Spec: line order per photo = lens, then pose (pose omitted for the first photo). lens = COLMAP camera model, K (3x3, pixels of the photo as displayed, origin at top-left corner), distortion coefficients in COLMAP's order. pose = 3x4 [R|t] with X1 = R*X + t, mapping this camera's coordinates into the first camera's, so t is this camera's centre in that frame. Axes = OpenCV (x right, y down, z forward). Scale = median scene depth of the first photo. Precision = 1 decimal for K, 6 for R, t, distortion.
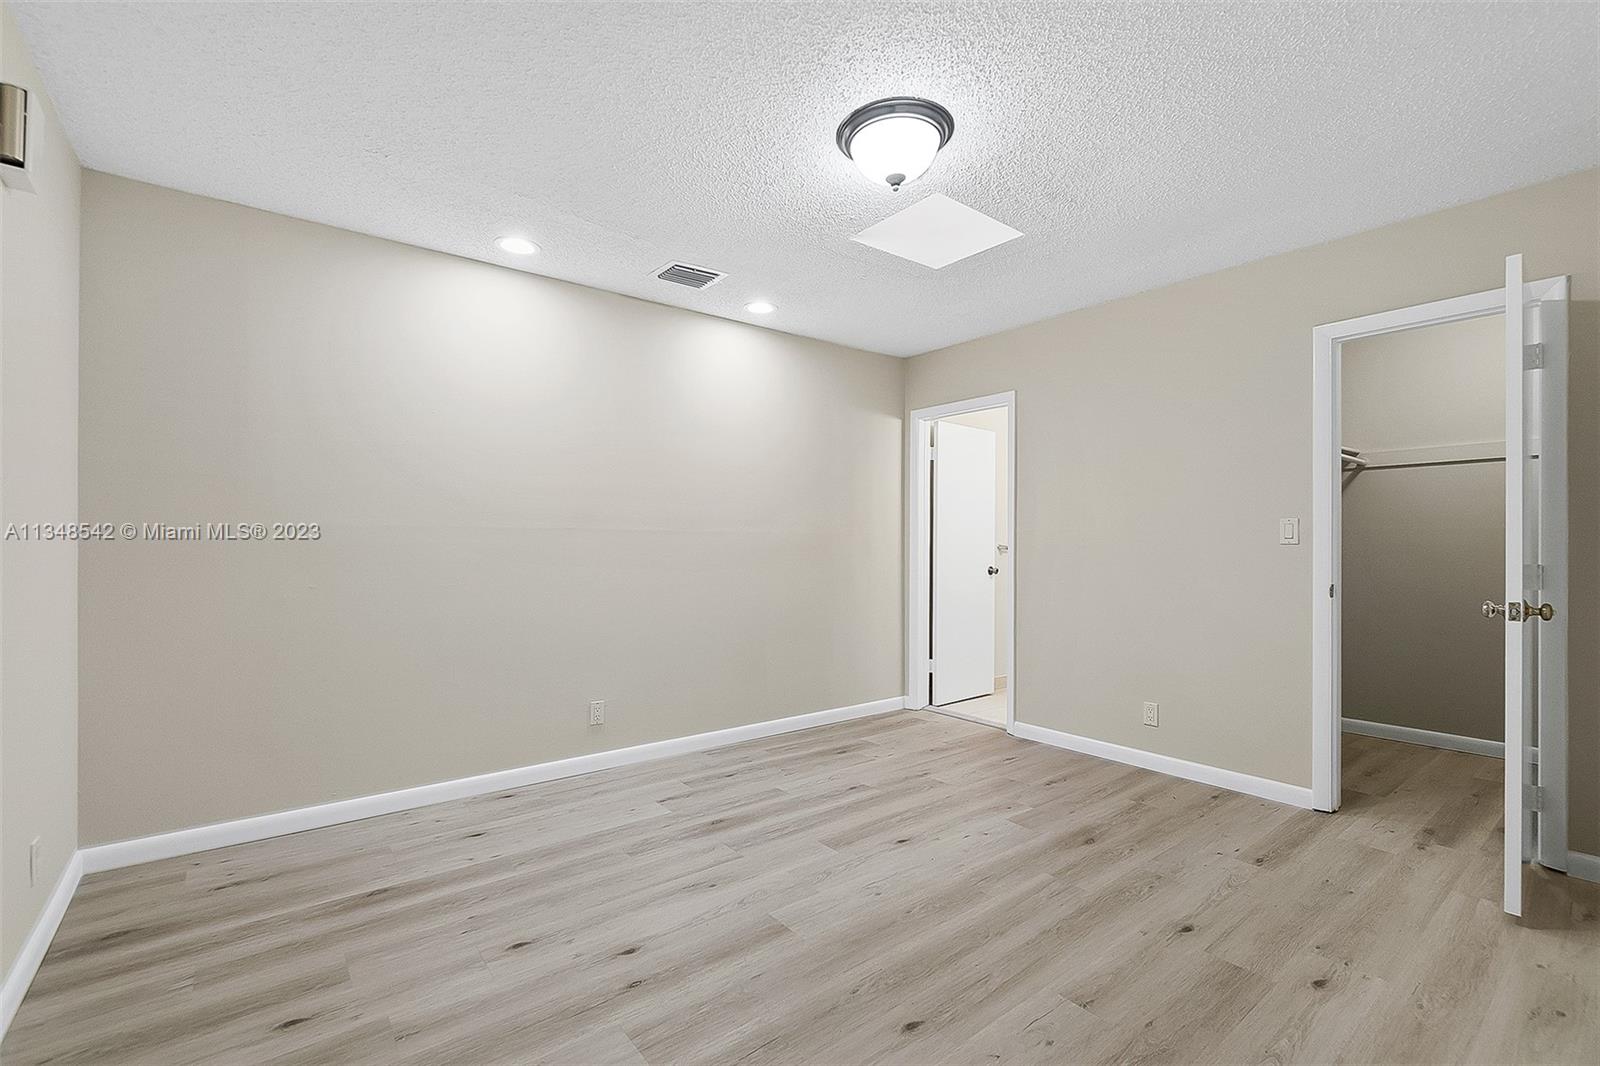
lens RADIAL K [[707.4, 0, 799.6], [0, 707.4, 542.6], [0, 0, 1]] dist [-0.002093, -0.000559]
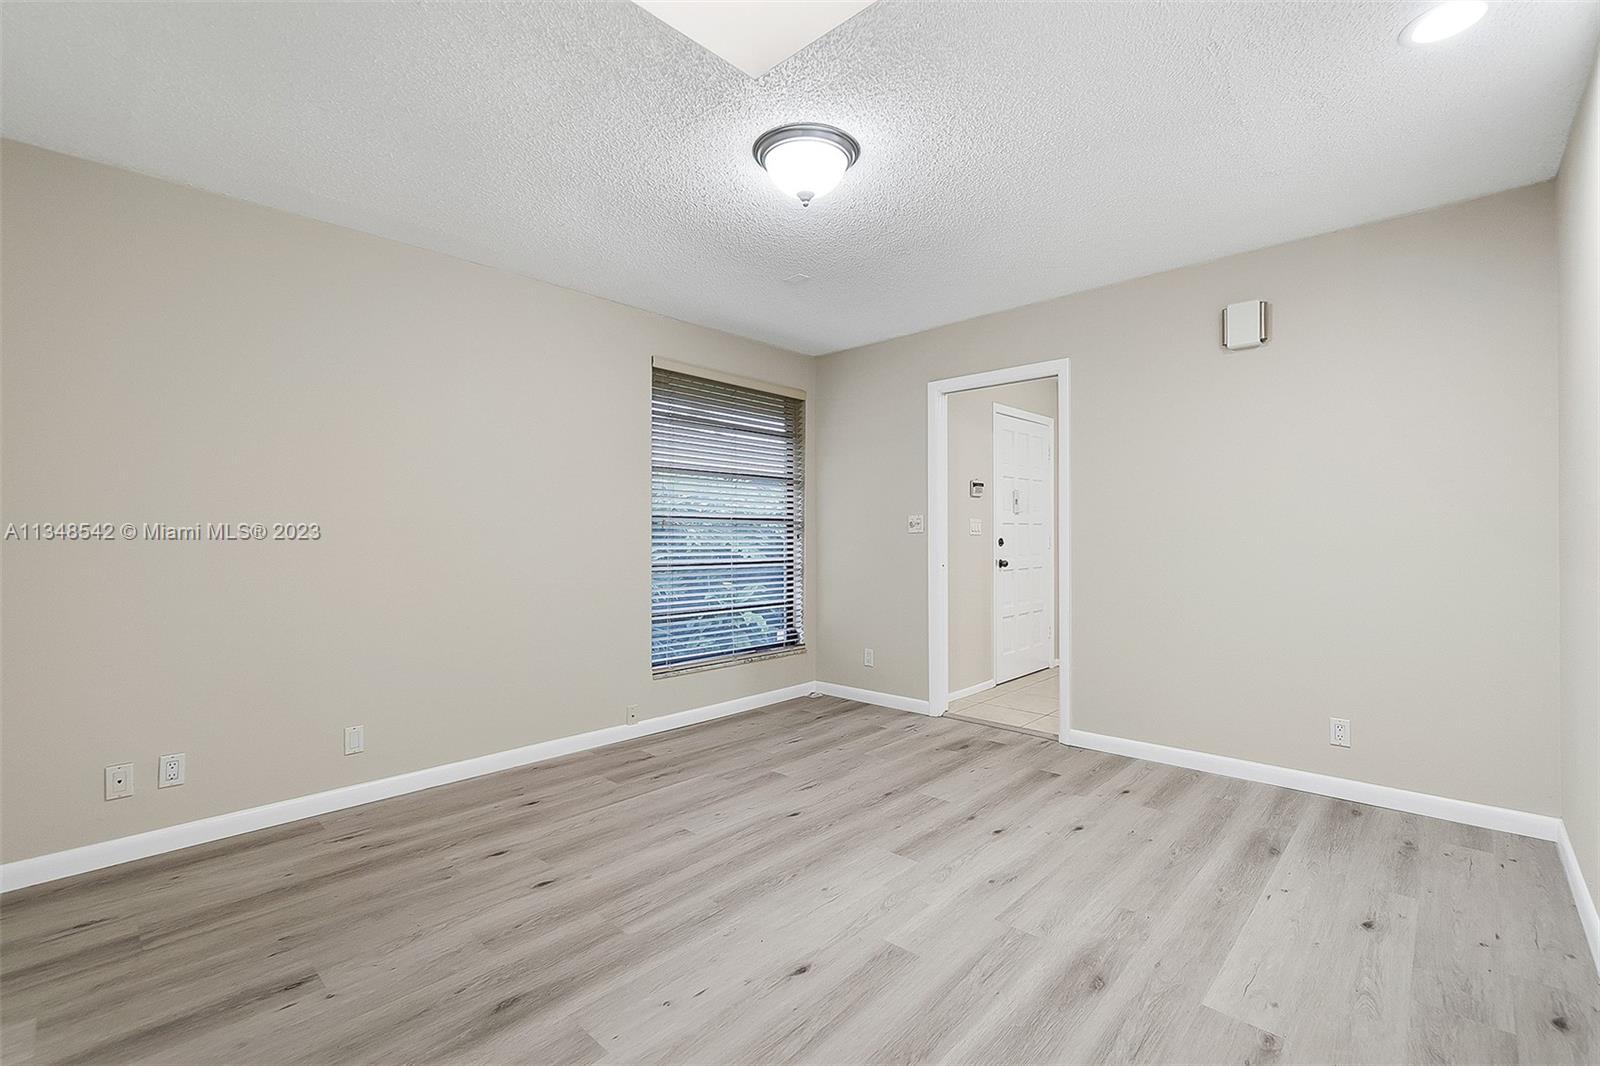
lens RADIAL K [[707.4, 0, 799.9], [0, 707.4, 530.0], [0, 0, 1]] dist [-0.002093, -0.000559]
pose [[-0.989323, -0.001604, -0.145731, 0.299149], [-0.000692, 0.999980, -0.006310, 0.004578], [0.145738, -0.006142, -0.989304, 2.040775]]
